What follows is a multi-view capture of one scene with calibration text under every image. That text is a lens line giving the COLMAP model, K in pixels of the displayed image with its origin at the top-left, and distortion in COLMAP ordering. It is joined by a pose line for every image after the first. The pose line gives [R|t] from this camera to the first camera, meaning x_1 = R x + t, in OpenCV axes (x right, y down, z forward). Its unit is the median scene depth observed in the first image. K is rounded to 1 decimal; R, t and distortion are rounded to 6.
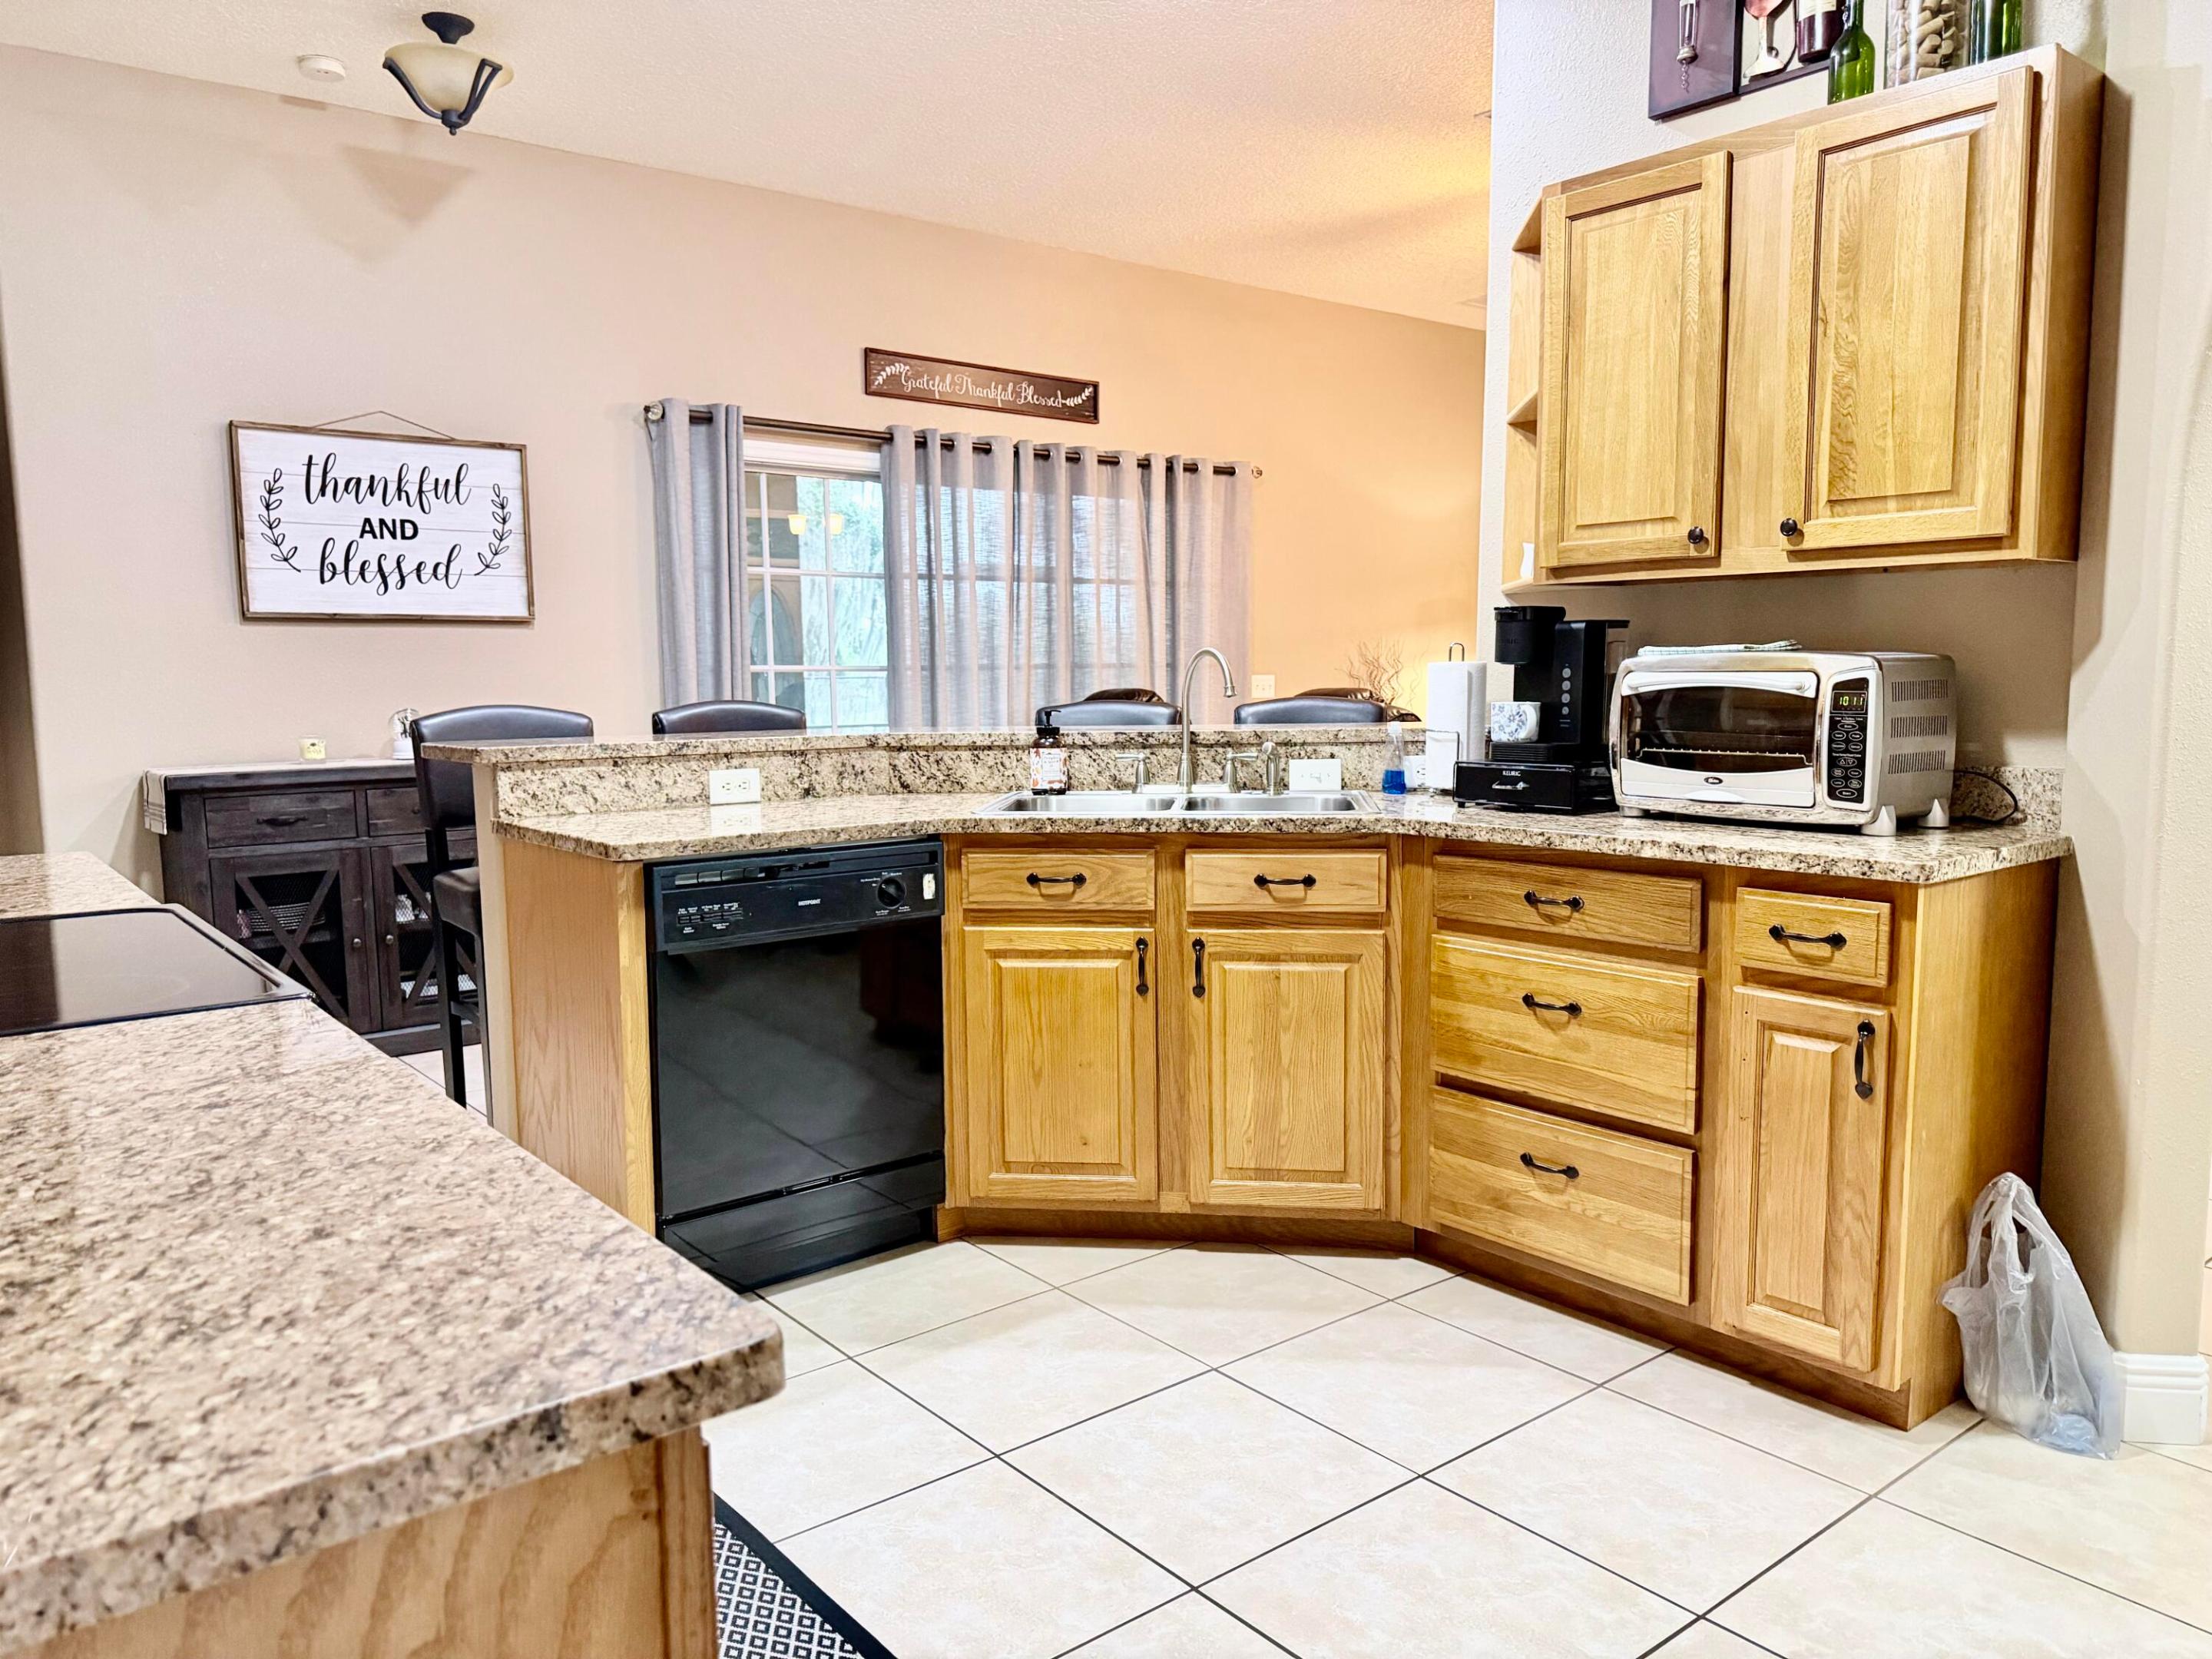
lens RADIAL K [[1553.7, 0, 1113.1], [0, 1553.7, 847.8], [0, 0, 1]] dist [0.069166, -0.096300]
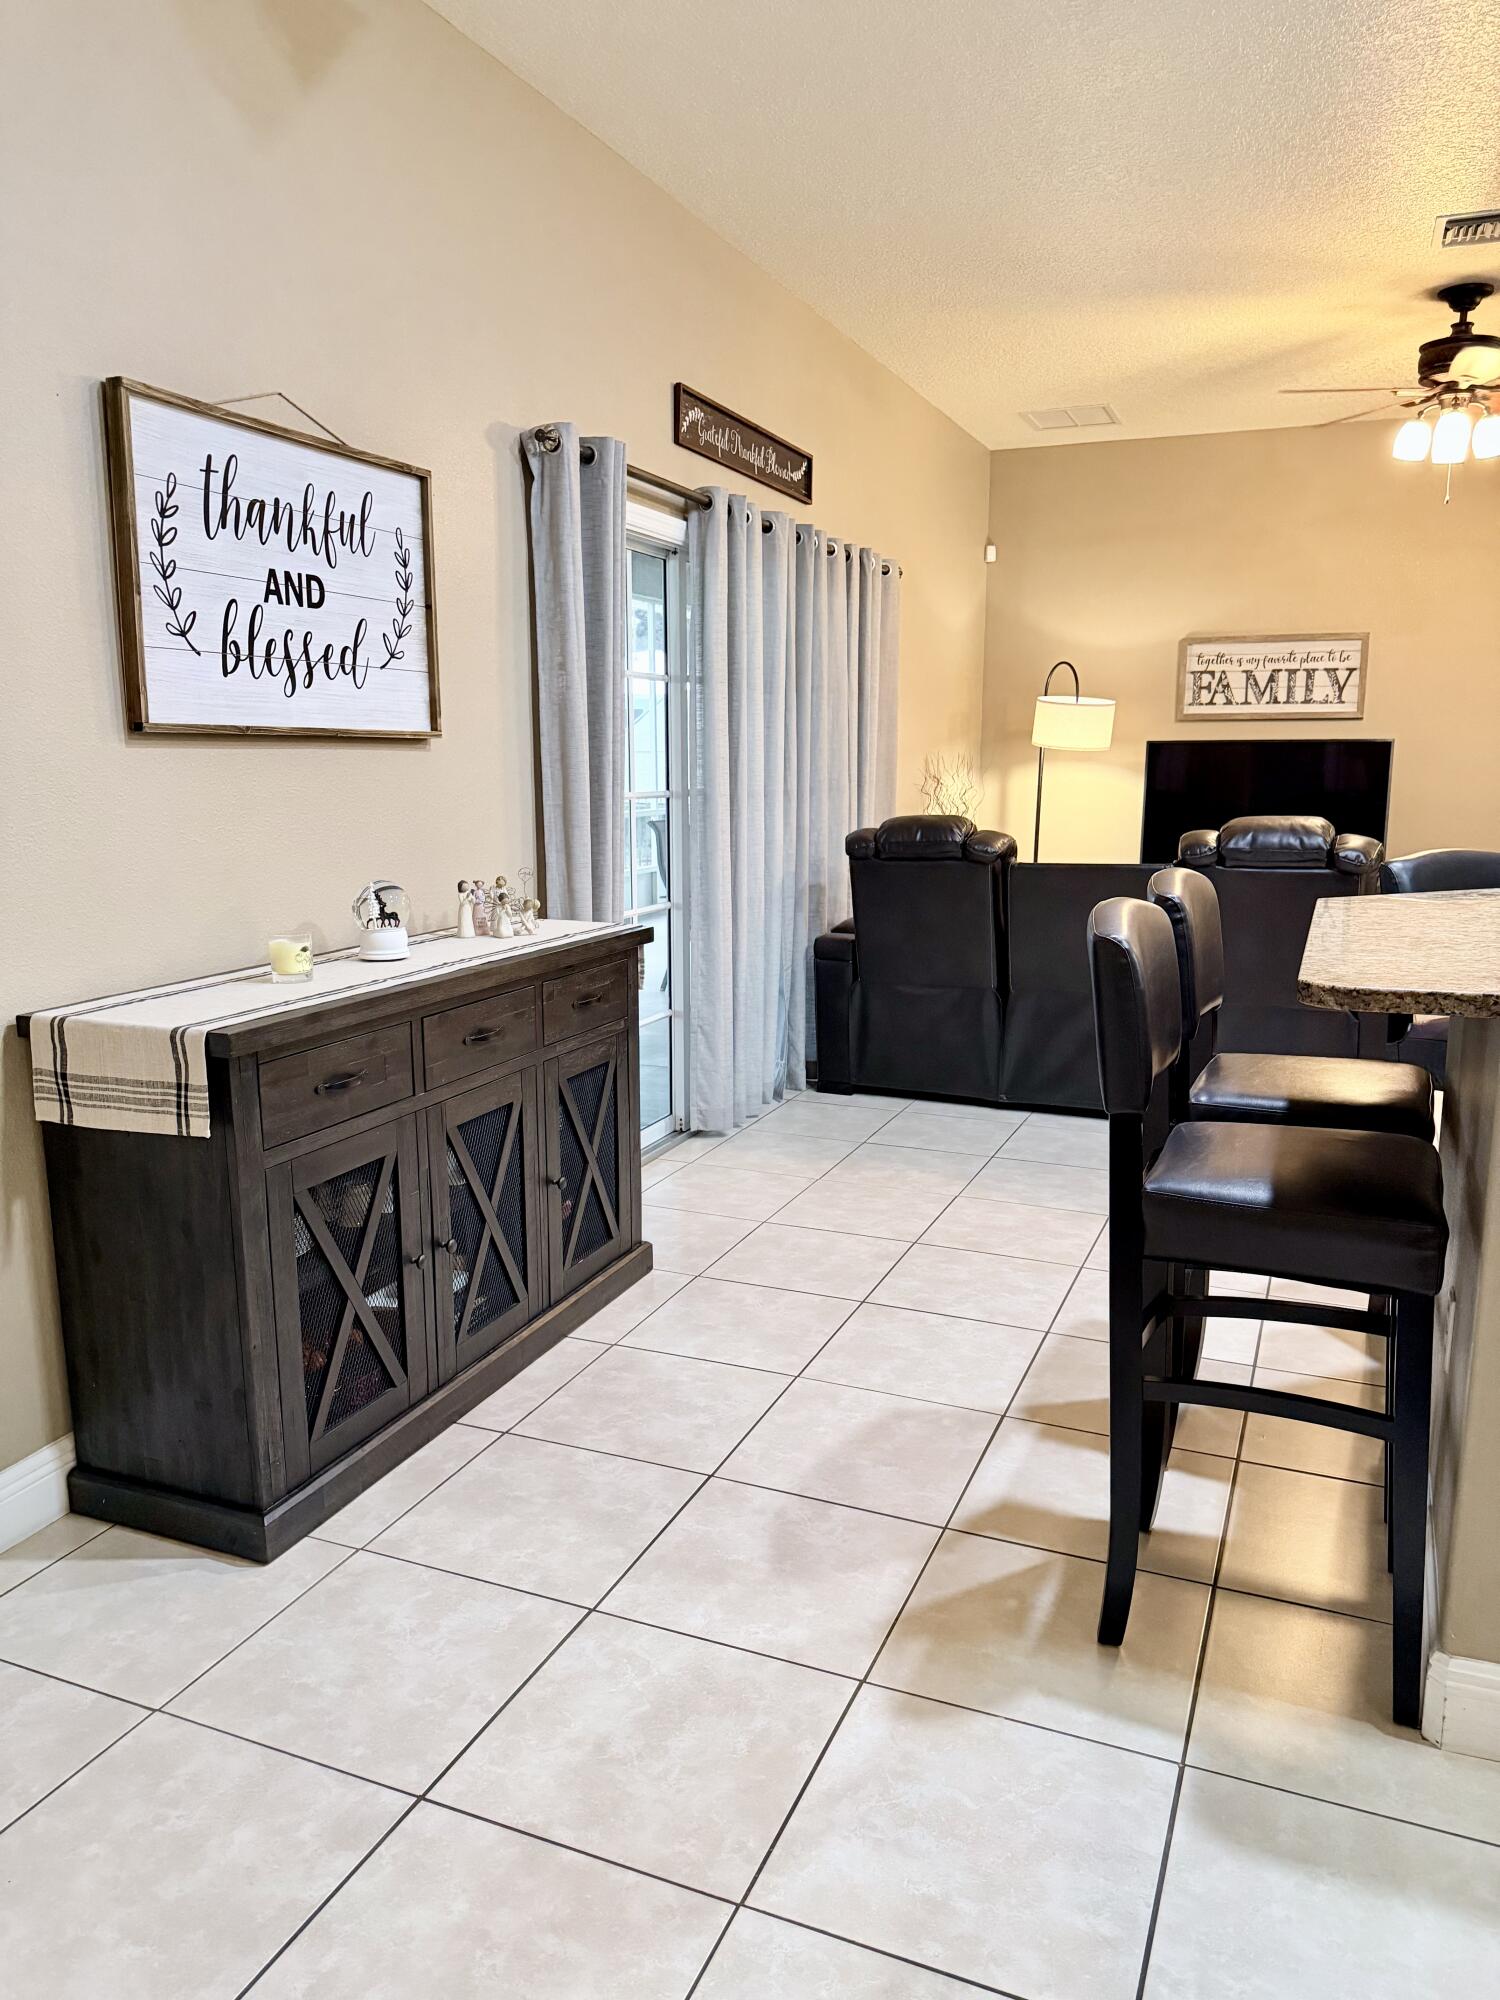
lens RADIAL K [[1404.8, 0, 766.3], [0, 1404.8, 995.9], [0, 0, 1]] dist [0.069166, -0.096300]
pose [[0.881170, -0.074792, 0.466847, -0.609859], [0.049052, 0.996542, 0.067068, -0.075839], [-0.470249, -0.036199, 0.881791, 0.439745]]
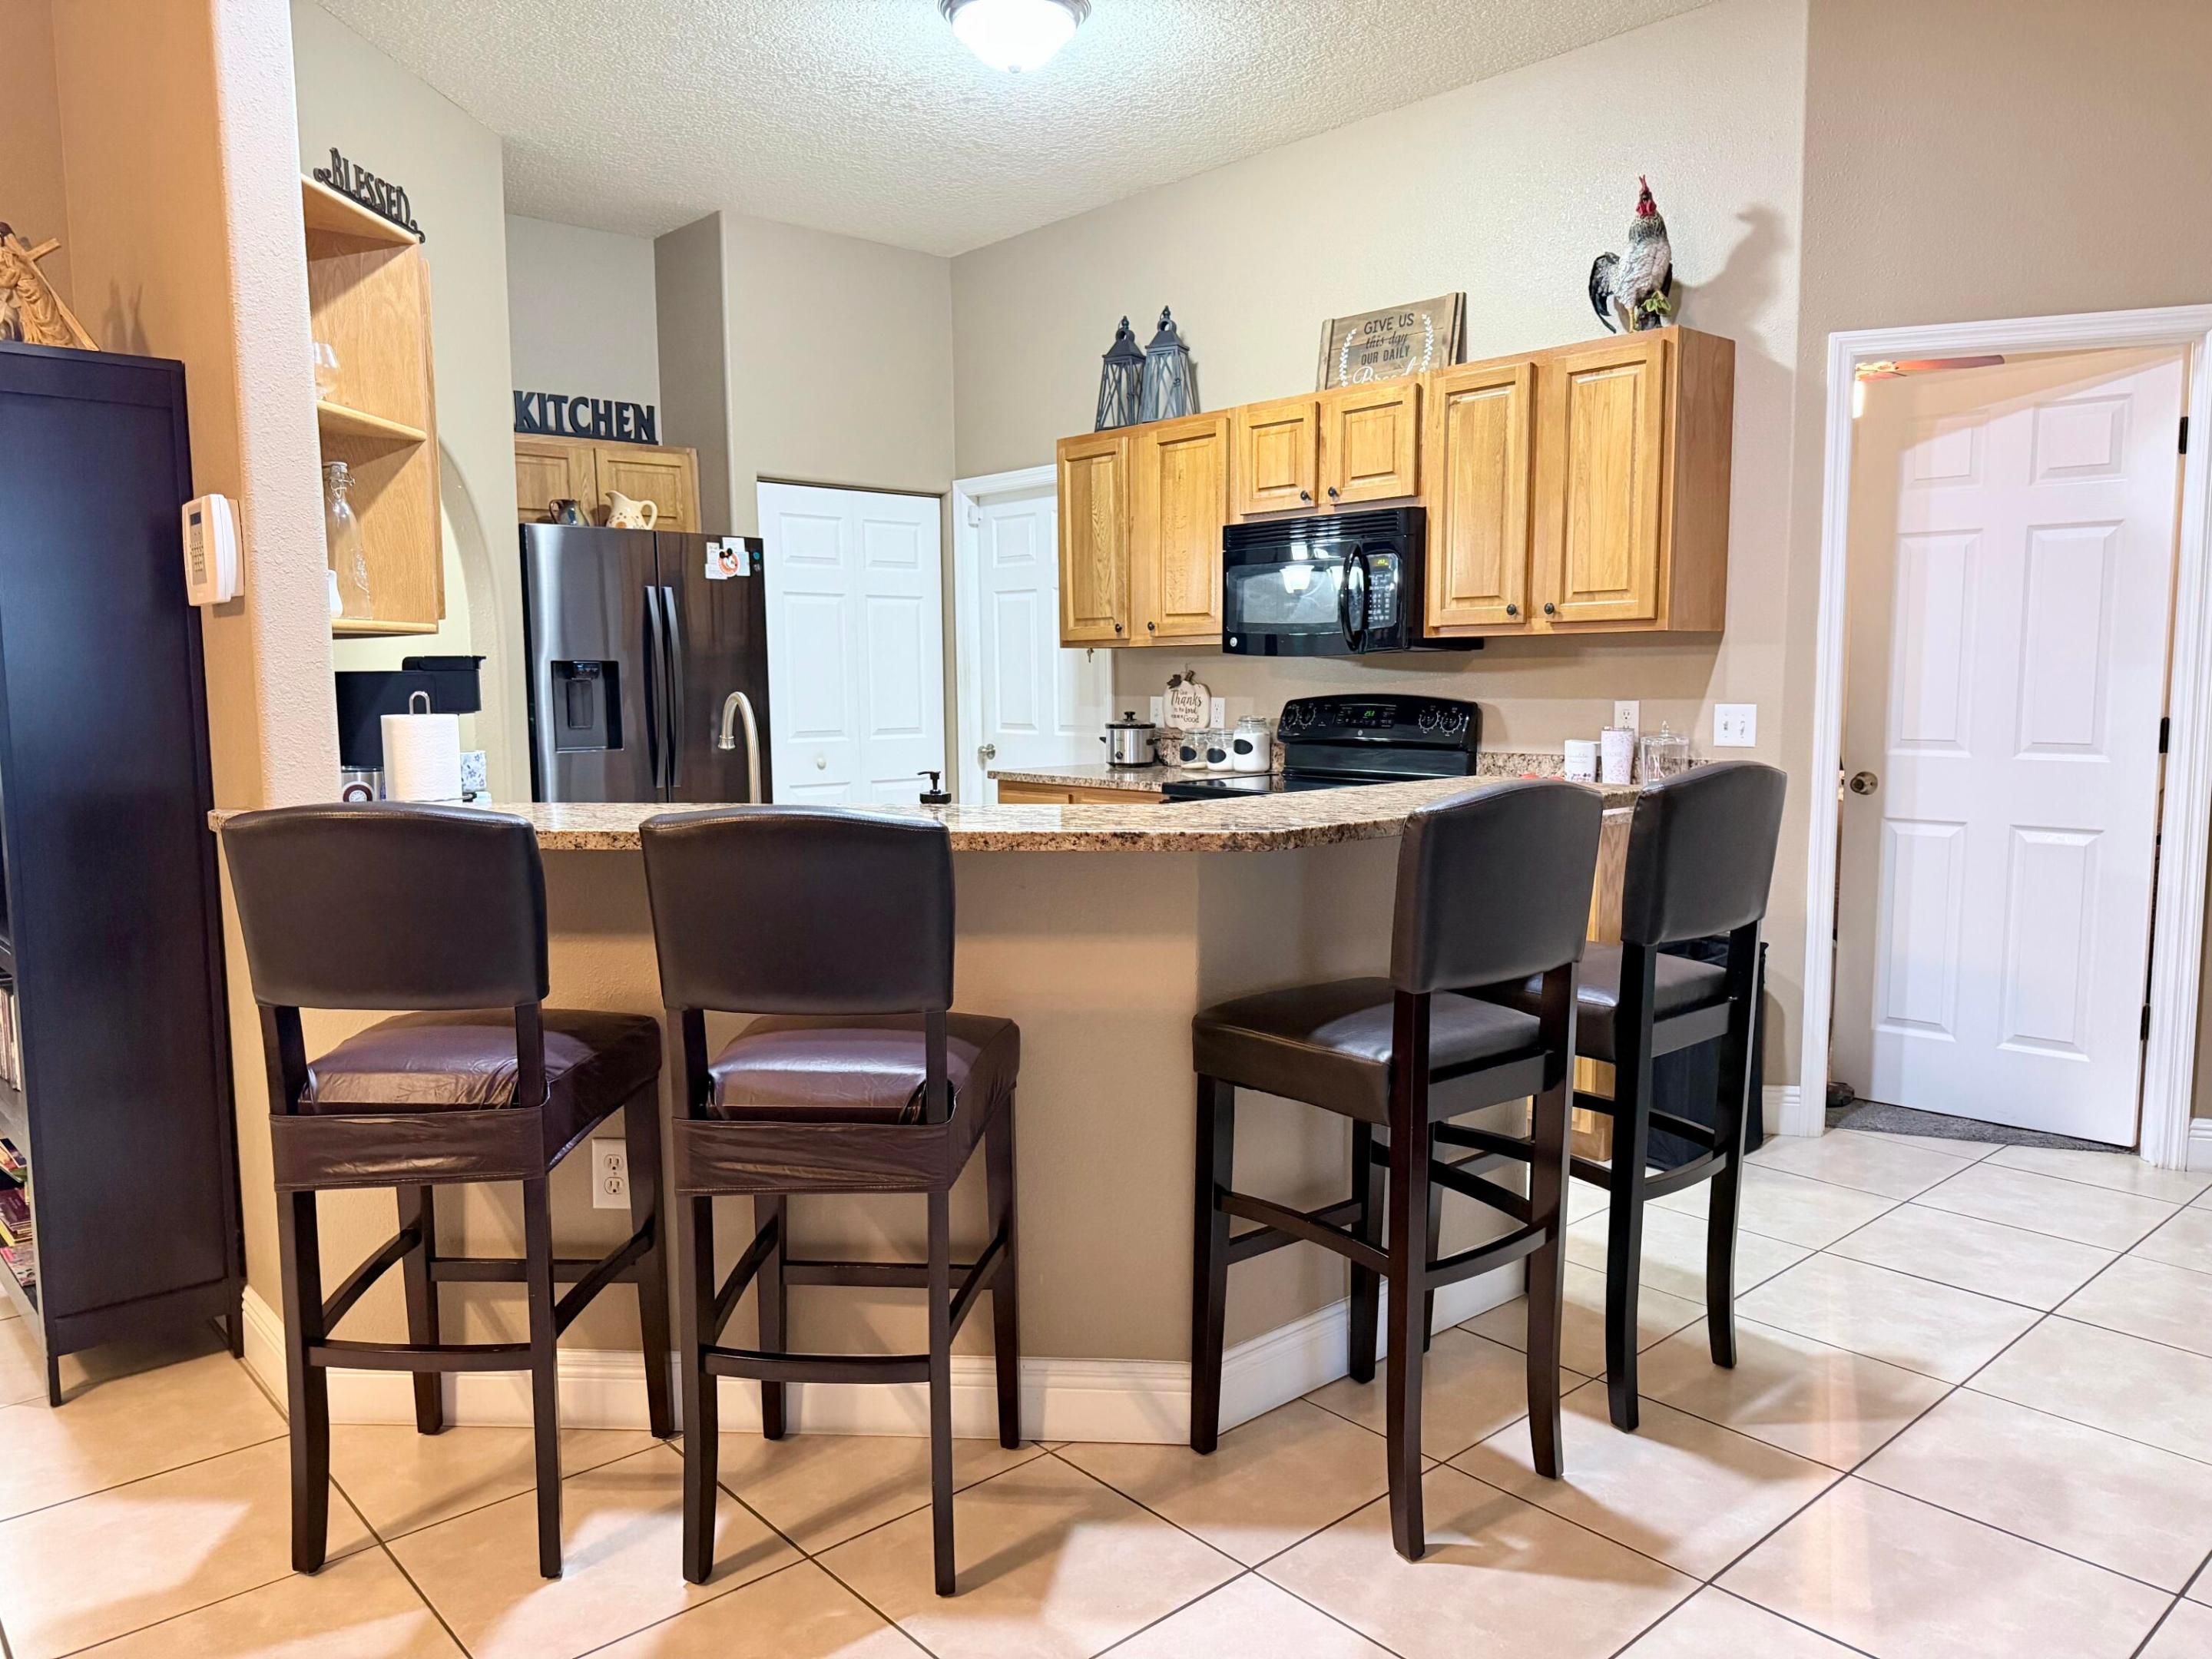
lens RADIAL K [[1553.7, 0, 1121.5], [0, 1553.7, 844.1], [0, 0, 1]] dist [0.069166, -0.096300]
pose [[-0.998765, 0.020505, -0.045263, -0.074312], [0.009725, 0.973935, 0.226620, -0.164493], [0.048730, 0.225900, -0.972931, 1.291874]]
